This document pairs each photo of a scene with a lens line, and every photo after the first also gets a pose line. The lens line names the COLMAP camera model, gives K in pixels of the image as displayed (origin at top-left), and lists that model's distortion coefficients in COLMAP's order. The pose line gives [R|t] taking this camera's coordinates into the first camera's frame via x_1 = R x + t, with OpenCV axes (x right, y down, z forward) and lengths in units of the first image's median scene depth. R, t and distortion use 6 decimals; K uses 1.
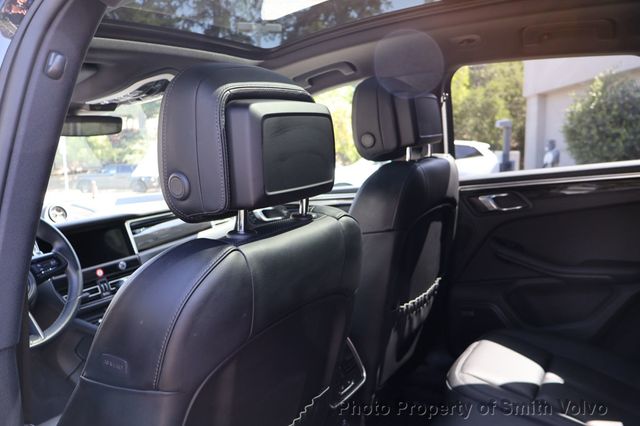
lens RADIAL K [[540.8, 0, 320.9], [0, 540.8, 216.6], [0, 0, 1]] dist [0.002507, -0.017001]
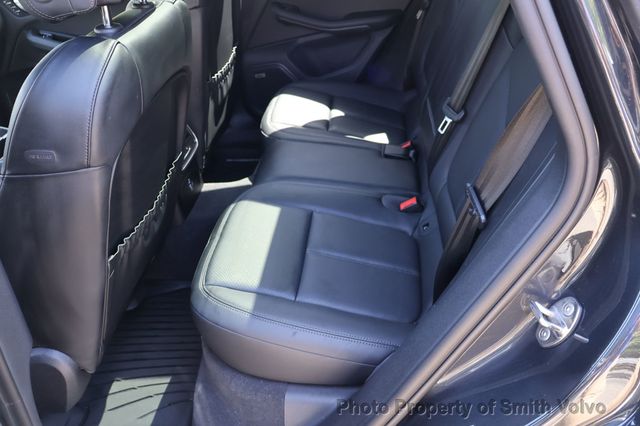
lens RADIAL K [[540.8, 0, 321.9], [0, 540.8, 212.8], [0, 0, 1]] dist [0.002507, -0.017001]
pose [[0.891778, -0.261810, 0.369035, -0.136970], [0.096116, 0.906594, 0.410913, -0.019938], [-0.442146, -0.330973, 0.833645, -0.138171]]
